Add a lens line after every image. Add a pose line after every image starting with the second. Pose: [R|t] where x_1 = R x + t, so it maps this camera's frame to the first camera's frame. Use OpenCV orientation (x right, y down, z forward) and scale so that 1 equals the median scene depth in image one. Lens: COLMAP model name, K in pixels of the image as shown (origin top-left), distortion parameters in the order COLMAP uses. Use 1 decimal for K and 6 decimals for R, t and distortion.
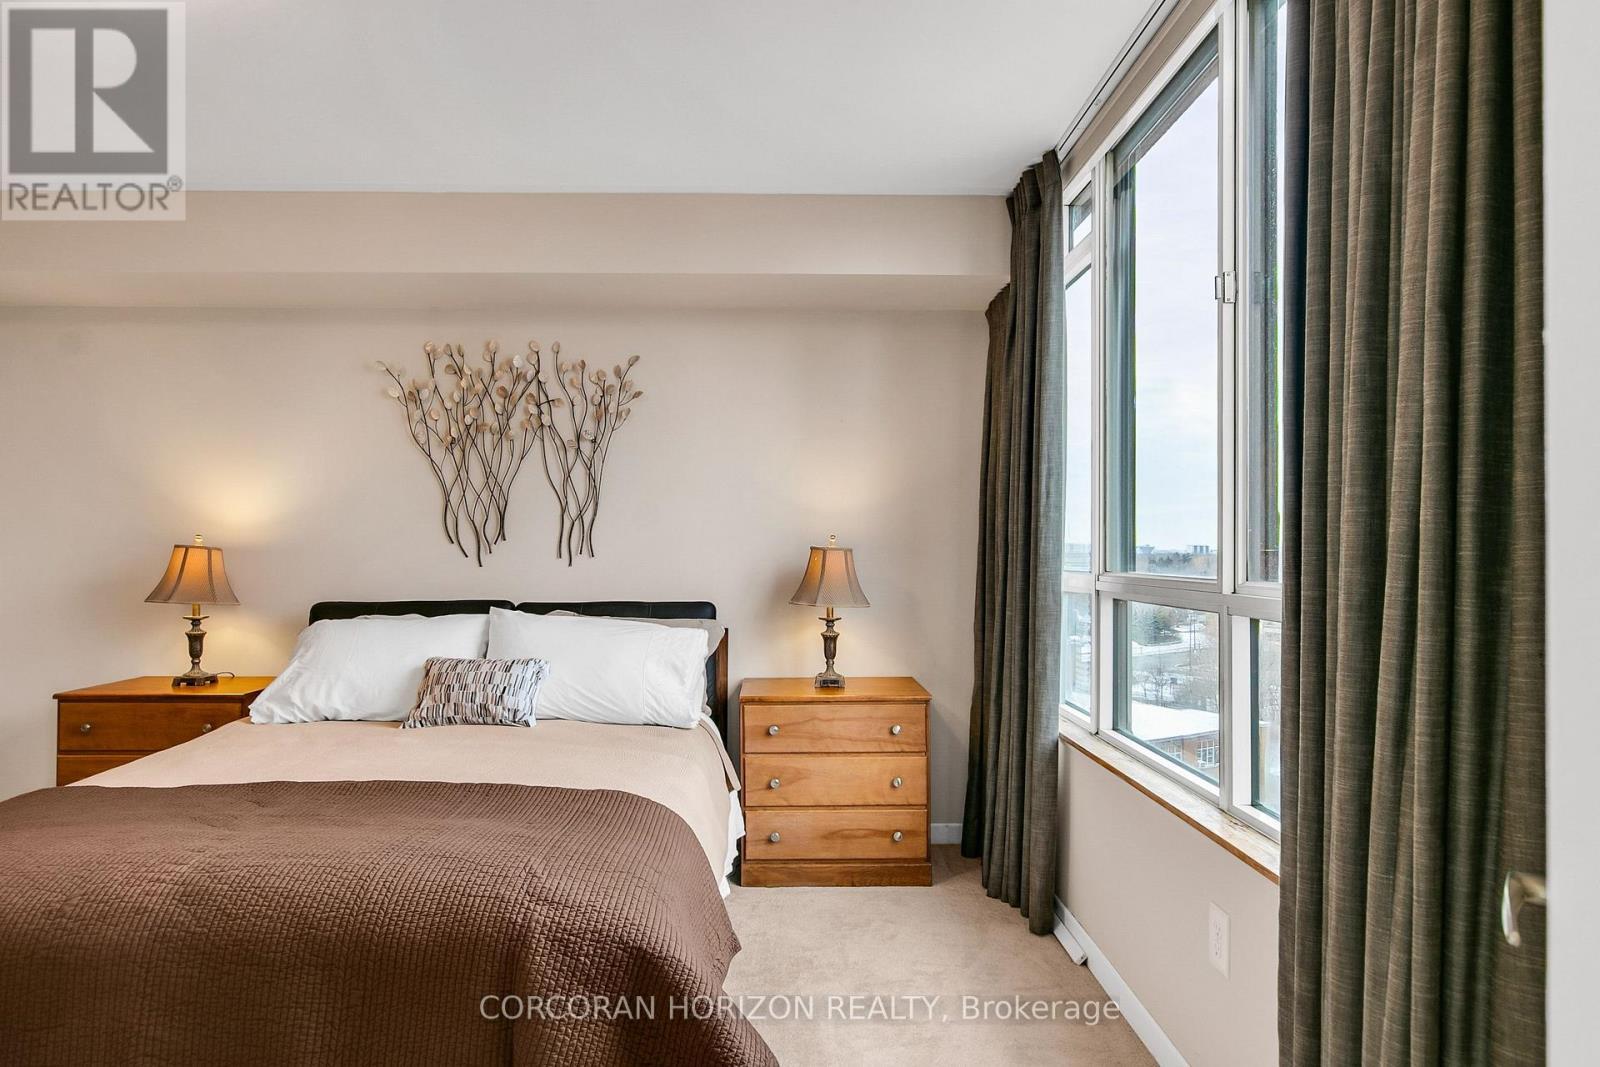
lens RADIAL K [[955.5, 0, 786.0], [0, 955.5, 539.9], [0, 0, 1]] dist [-0.015225, 0.005837]
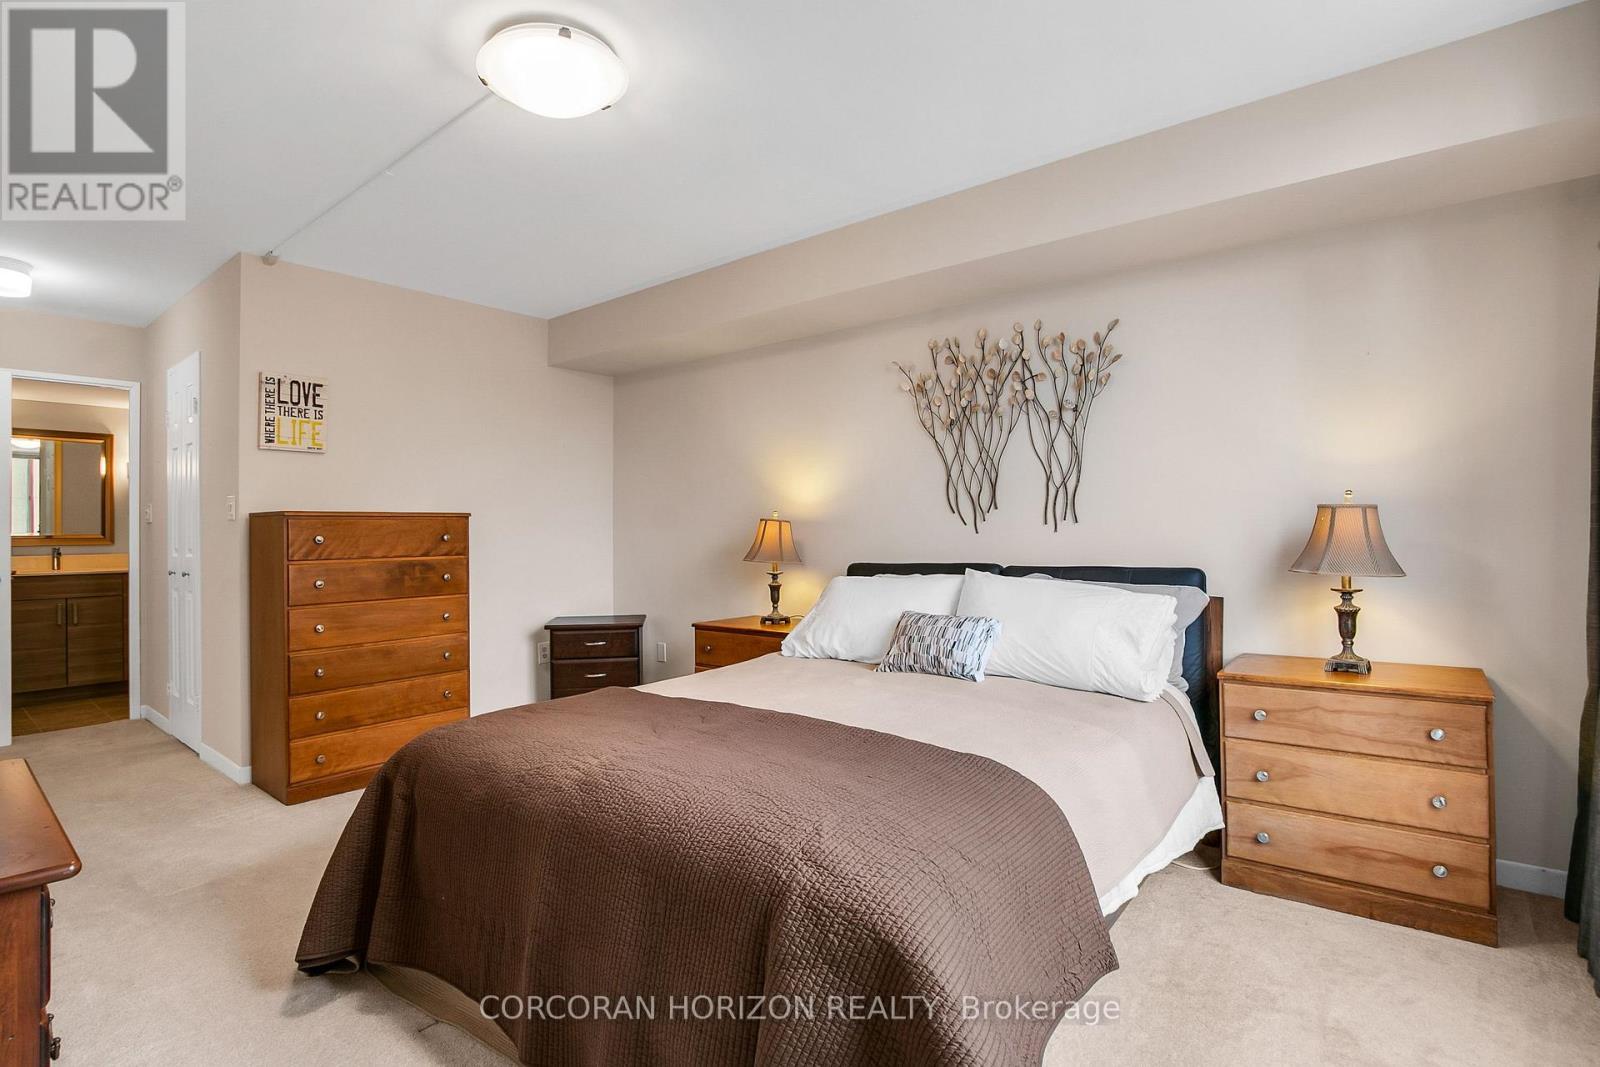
lens RADIAL K [[788.1, 0, 793.8], [0, 788.1, 520.2], [0, 0, 1]] dist [-0.034142, 0.004264]
pose [[0.771827, -0.019786, -0.635525, 0.111960], [0.017961, 0.999795, -0.009313, 0.020078], [0.635579, -0.004227, 0.772024, 0.180454]]
